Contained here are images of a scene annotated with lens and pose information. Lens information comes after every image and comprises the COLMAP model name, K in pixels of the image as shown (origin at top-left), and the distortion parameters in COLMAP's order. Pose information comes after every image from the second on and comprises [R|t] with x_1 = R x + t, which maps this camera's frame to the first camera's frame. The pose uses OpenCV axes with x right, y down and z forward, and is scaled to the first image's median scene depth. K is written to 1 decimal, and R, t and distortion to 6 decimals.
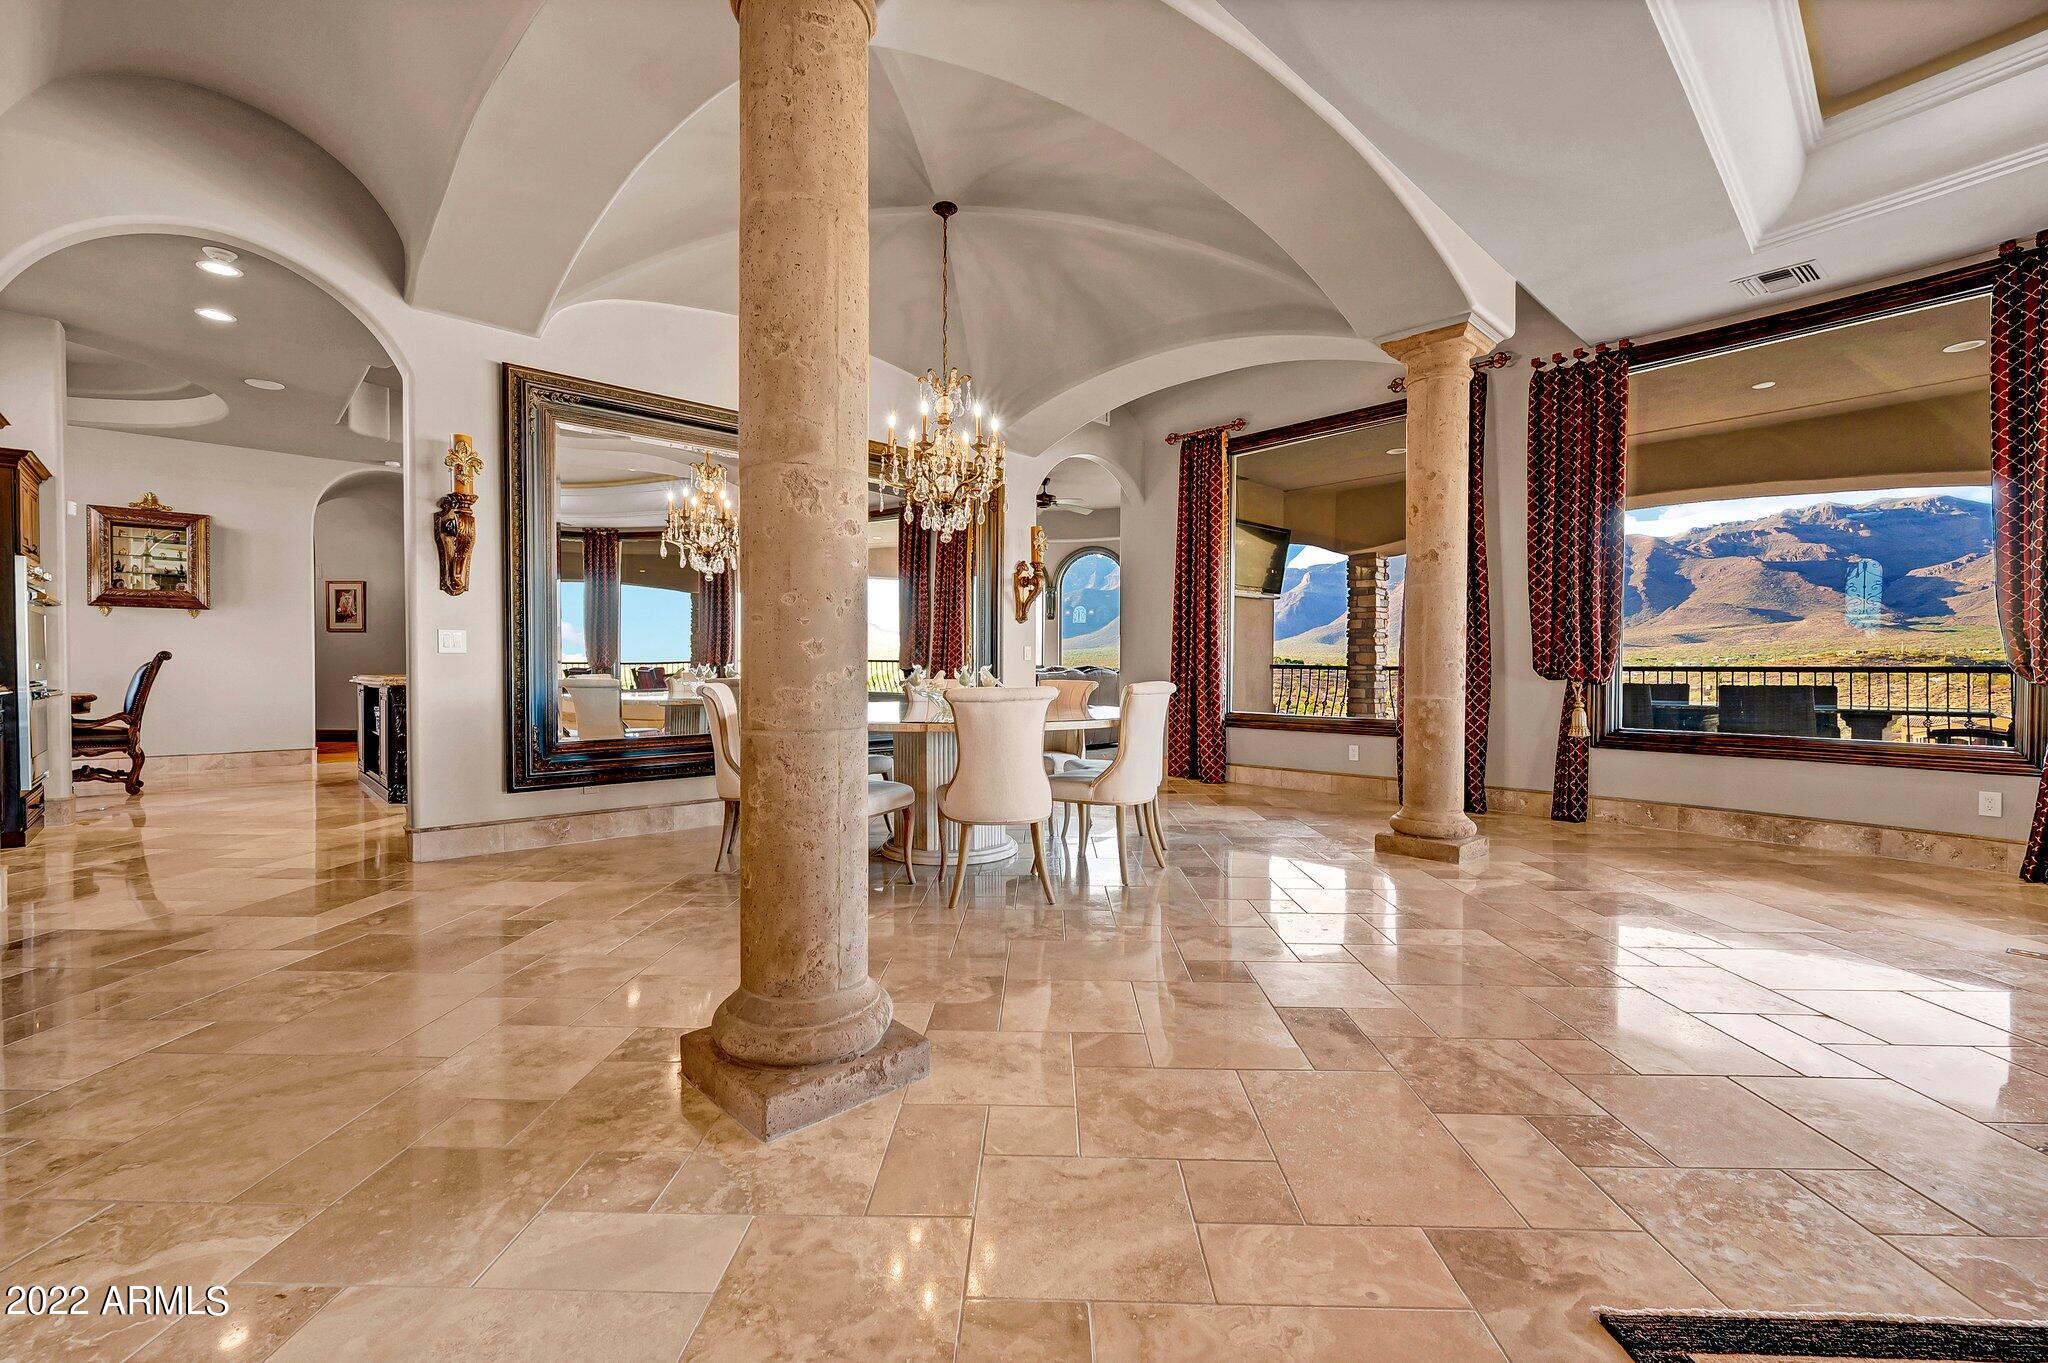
lens RADIAL K [[860.1, 0, 1020.1], [0, 860.1, 686.5], [0, 0, 1]] dist [-0.011584, 0.001679]
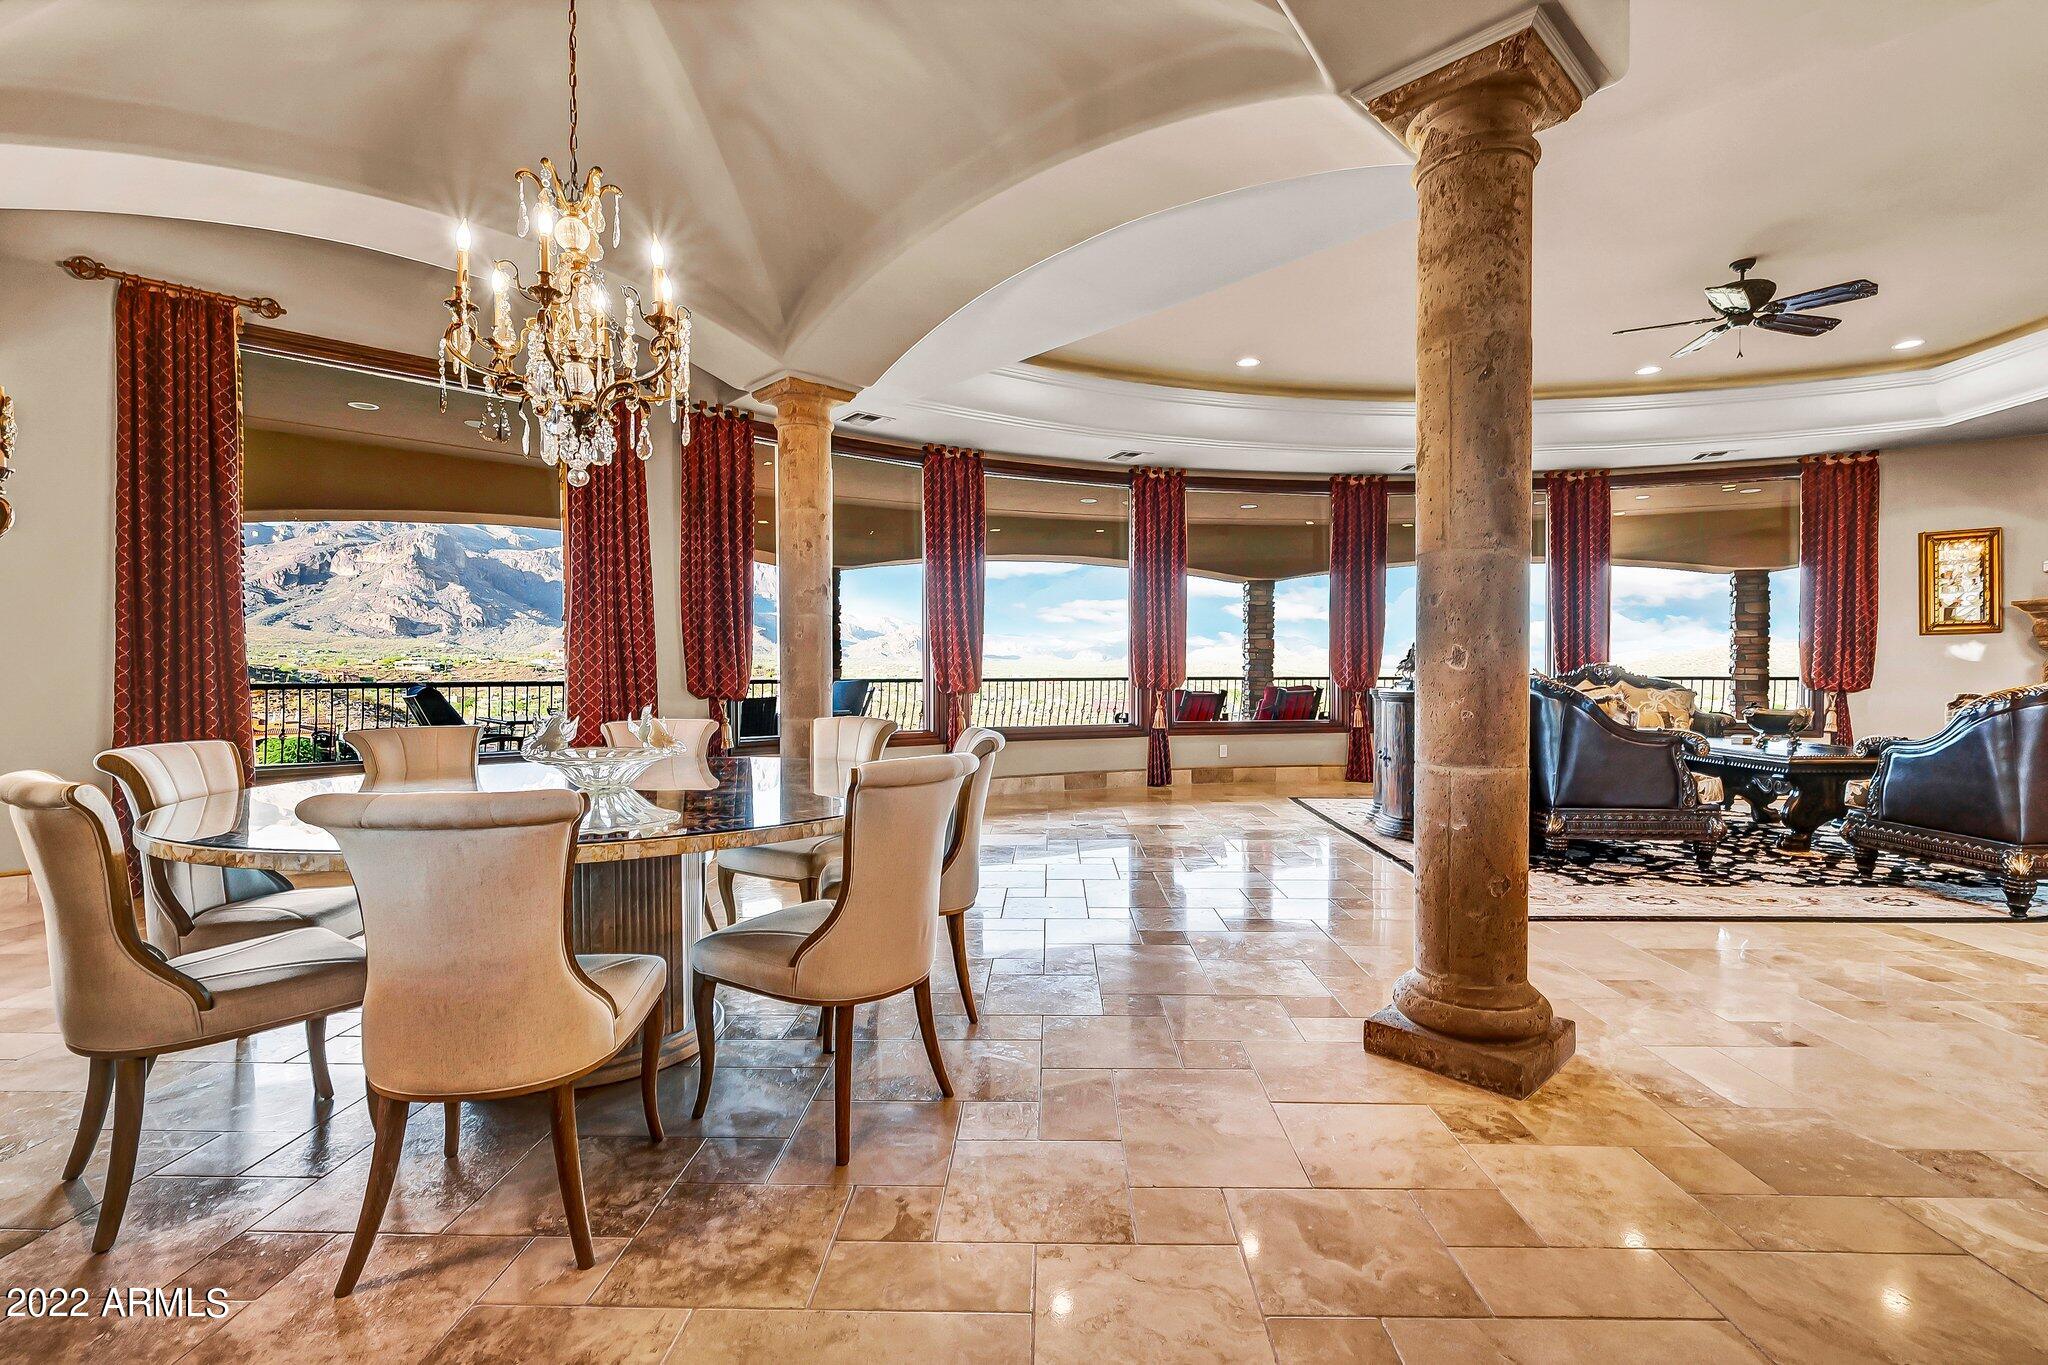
lens RADIAL K [[941.1, 0, 1022.3], [0, 941.1, 678.0], [0, 0, 1]] dist [-0.003554, 0.000485]
pose [[-0.002930, -0.008296, 0.999961, -0.616932], [0.022685, 0.999708, 0.008361, -0.037092], [-0.999738, 0.022708, -0.002741, 0.640036]]
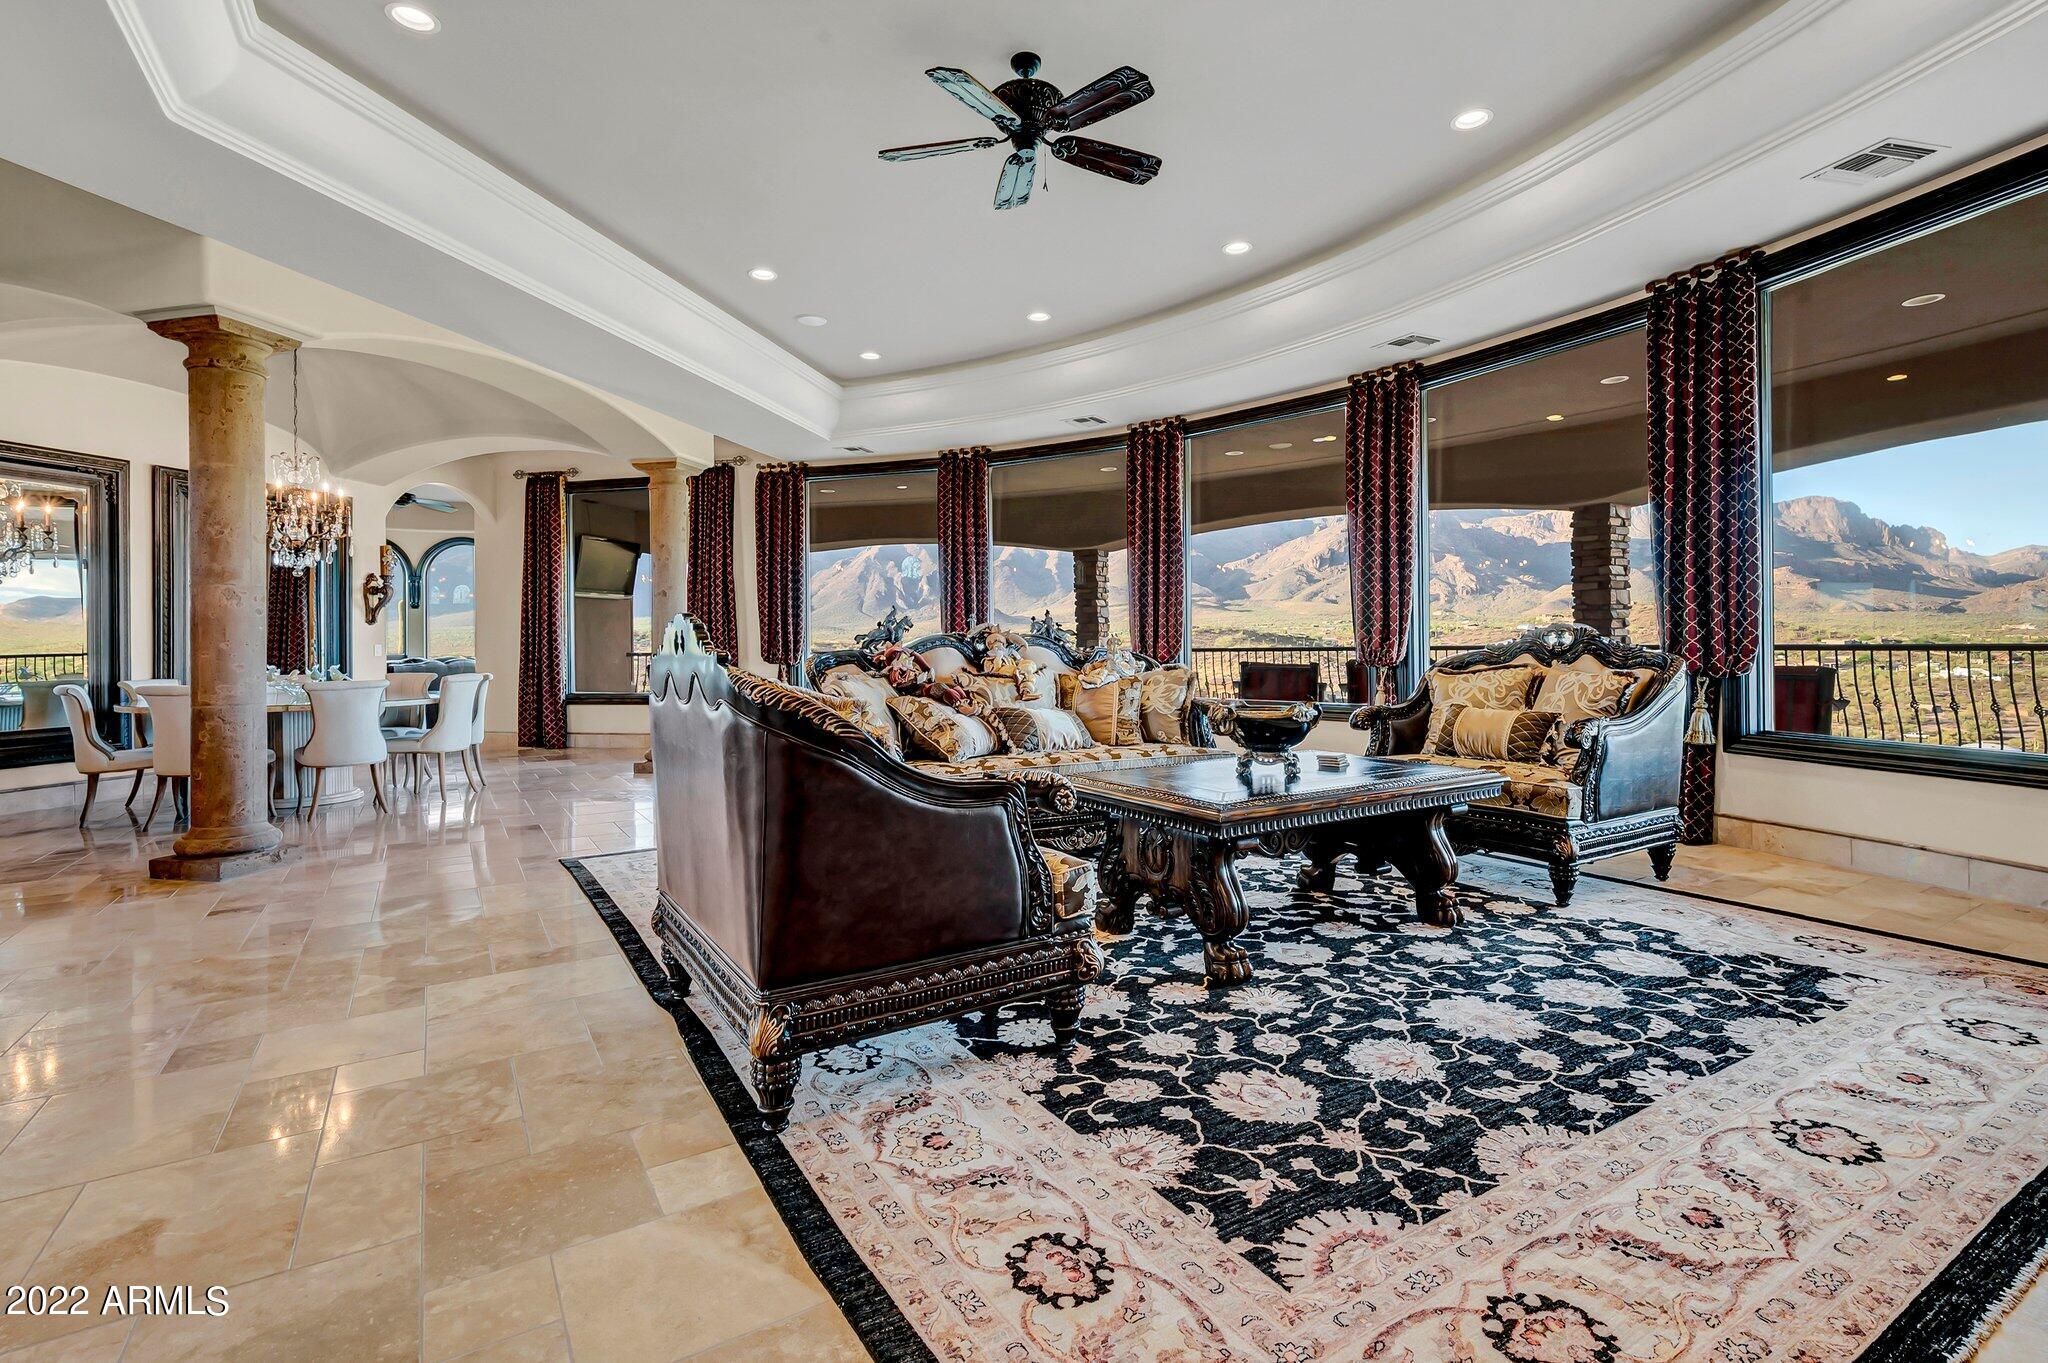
lens RADIAL K [[941.1, 0, 1030.7], [0, 941.1, 640.6], [0, 0, 1]] dist [-0.003554, 0.000485]
pose [[0.826594, -0.009555, 0.562718, 0.032026], [0.024615, 0.999513, -0.019187, -0.006128], [-0.562261, 0.029712, 0.826426, -0.791510]]
